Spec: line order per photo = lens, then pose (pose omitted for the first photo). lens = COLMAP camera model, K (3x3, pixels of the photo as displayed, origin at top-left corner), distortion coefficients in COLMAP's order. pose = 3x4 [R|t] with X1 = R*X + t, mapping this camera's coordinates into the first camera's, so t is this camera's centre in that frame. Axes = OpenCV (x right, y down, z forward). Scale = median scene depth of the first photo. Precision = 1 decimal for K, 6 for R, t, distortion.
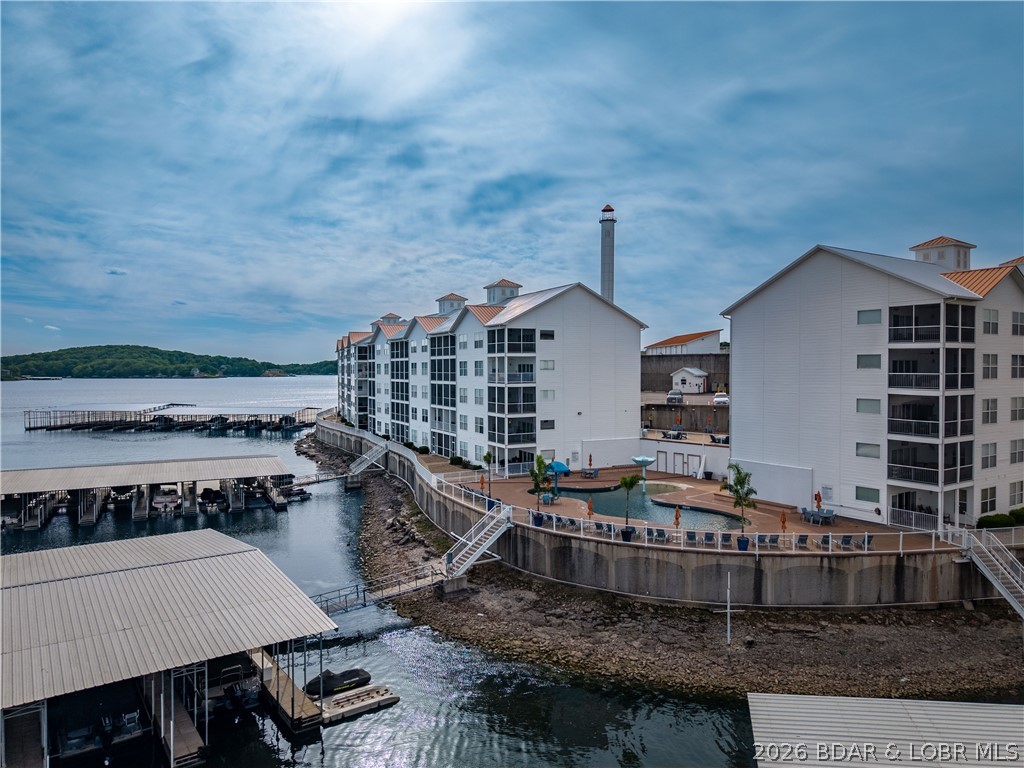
lens RADIAL K [[686.4, 0, 512.0], [0, 686.4, 384.0], [0, 0, 1]] dist [0.005720, 0.001781]
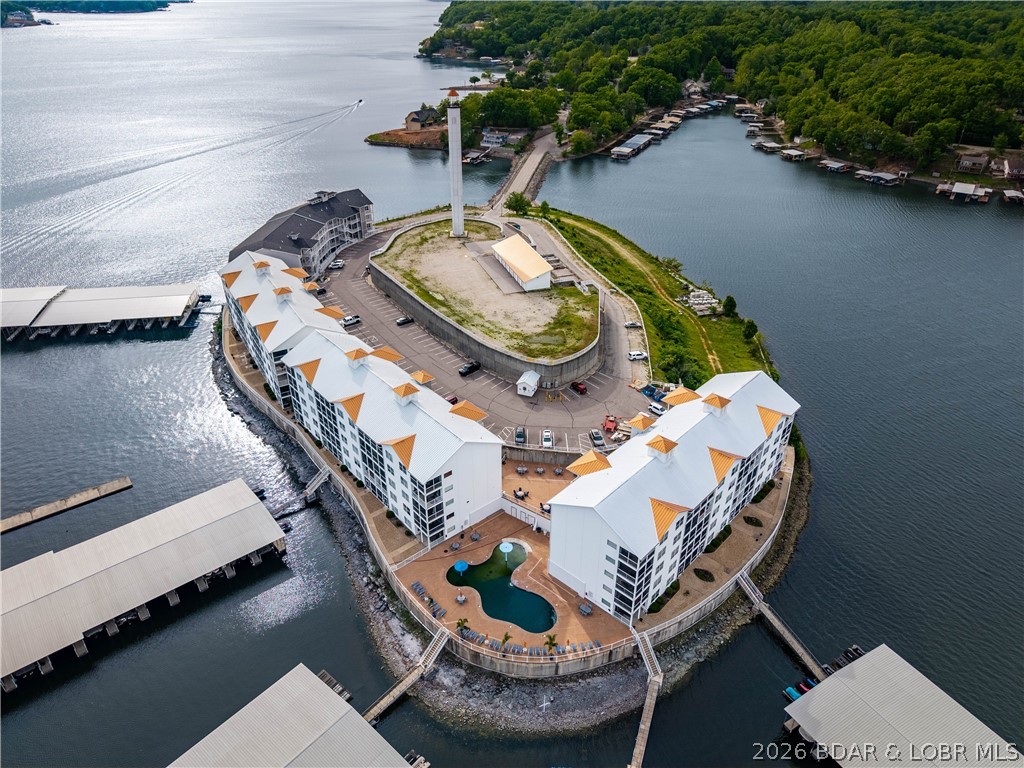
lens RADIAL K [[686.4, 0, 512.0], [0, 686.4, 384.0], [0, 0, 1]] dist [0.005720, 0.001781]
pose [[0.971686, -0.119803, 0.203649, -0.163525], [0.002216, 0.866501, 0.499170, -1.658632], [-0.236264, -0.484585, 0.842233, -0.500031]]
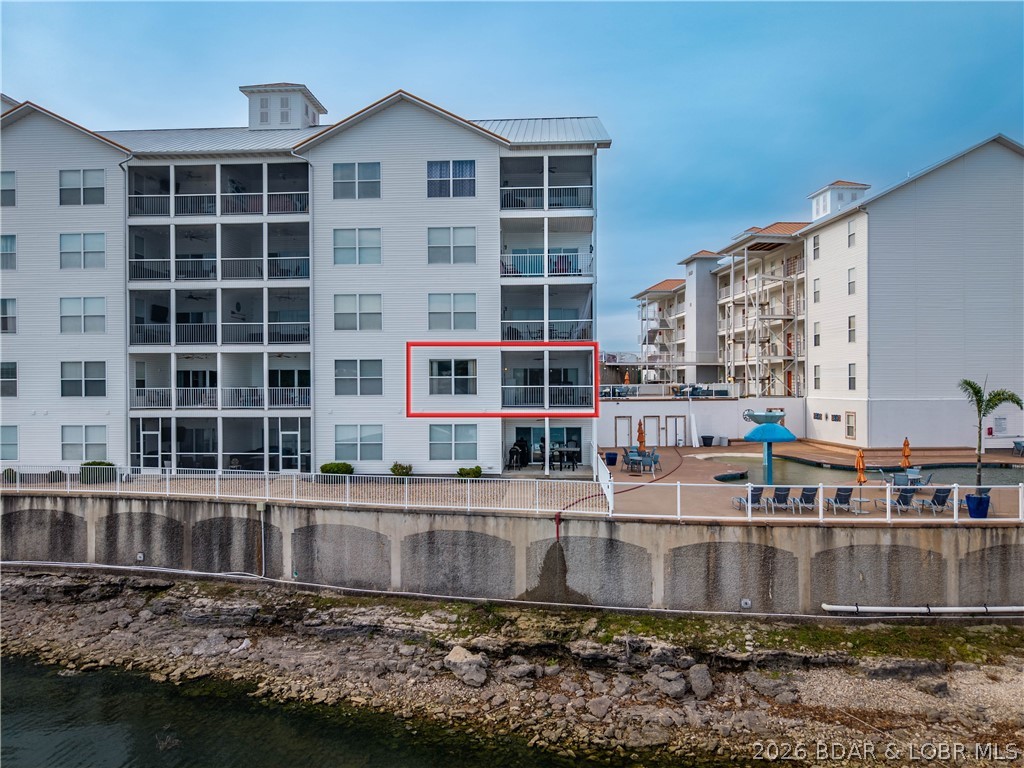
lens RADIAL K [[685.7, 0, 512.0], [0, 685.7, 384.0], [0, 0, 1]] dist [0.030376, -0.032147]
pose [[0.495811, 0.000548, 0.868430, -0.655095], [0.022128, 0.999667, -0.013264, 0.115528], [-0.868148, 0.025793, 0.495634, 1.208781]]
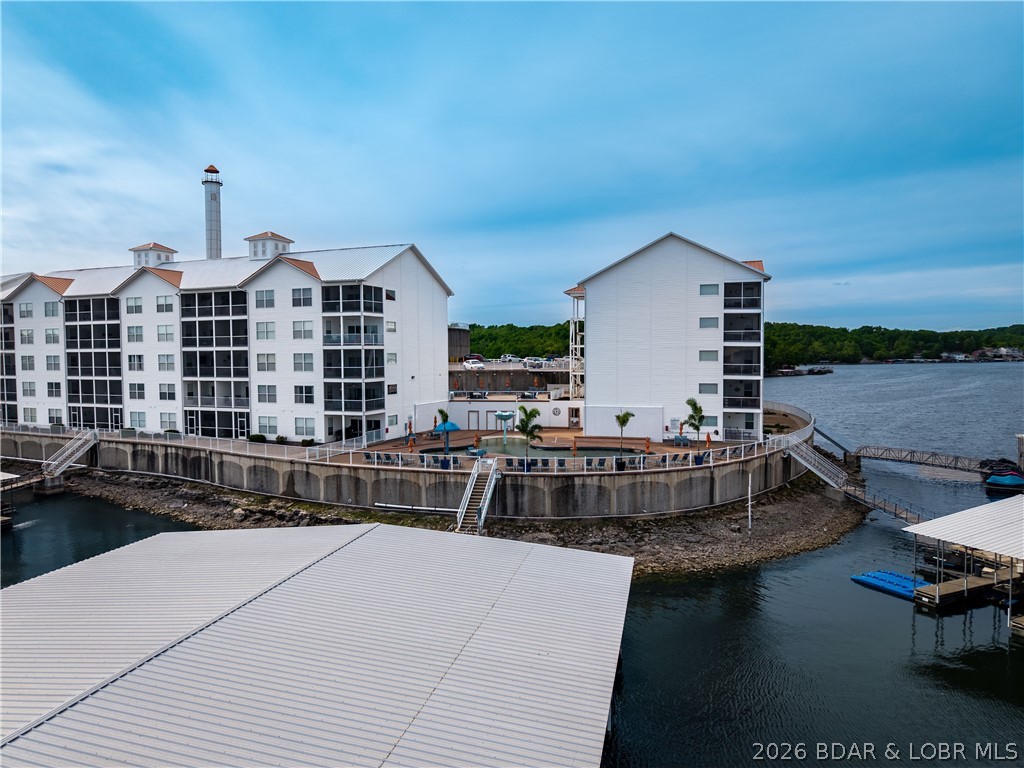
lens RADIAL K [[685.7, 0, 512.0], [0, 685.7, 384.0], [0, 0, 1]] dist [0.030376, -0.032147]
pose [[0.755873, -0.030142, 0.654024, -0.686490], [0.019179, 0.999530, 0.023900, 0.049902], [-0.654438, -0.005521, 0.756096, 0.241054]]
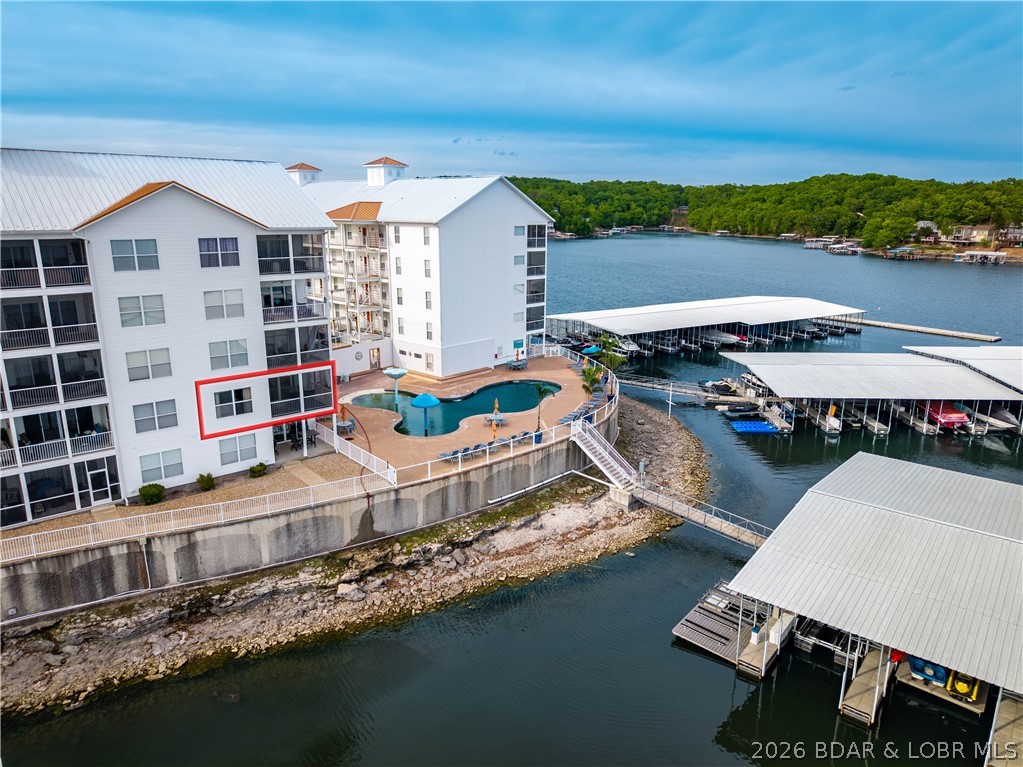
lens RADIAL K [[685.0, 0, 511.5], [0, 685.0, 383.5], [0, 0, 1]] dist [0.030376, -0.032147]
pose [[-0.247165, -0.236053, 0.939781, -1.044751], [0.017756, 0.968607, 0.247963, -0.153165], [-0.968811, 0.077975, -0.235214, 1.460604]]
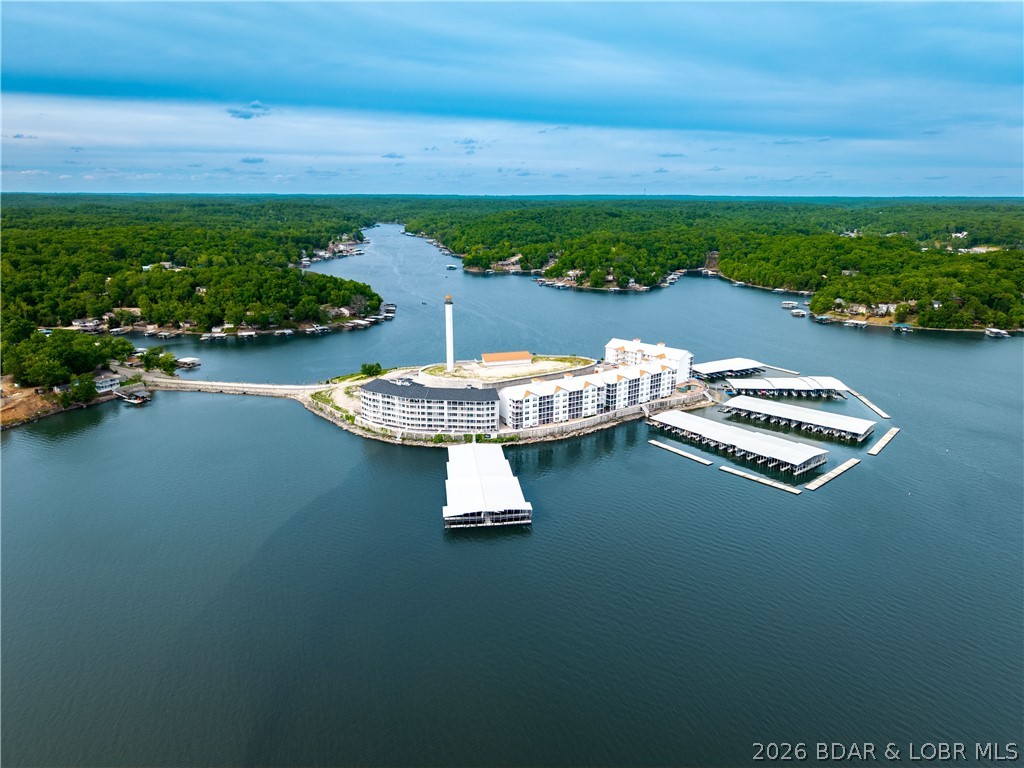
lens RADIAL K [[685.7, 0, 512.0], [0, 685.7, 384.0], [0, 0, 1]] dist [0.030376, -0.032147]
pose [[-0.211807, -0.254750, 0.943525, -7.675805], [0.020573, 0.964054, 0.264911, -2.243791], [-0.977095, 0.075521, -0.198953, 5.190379]]
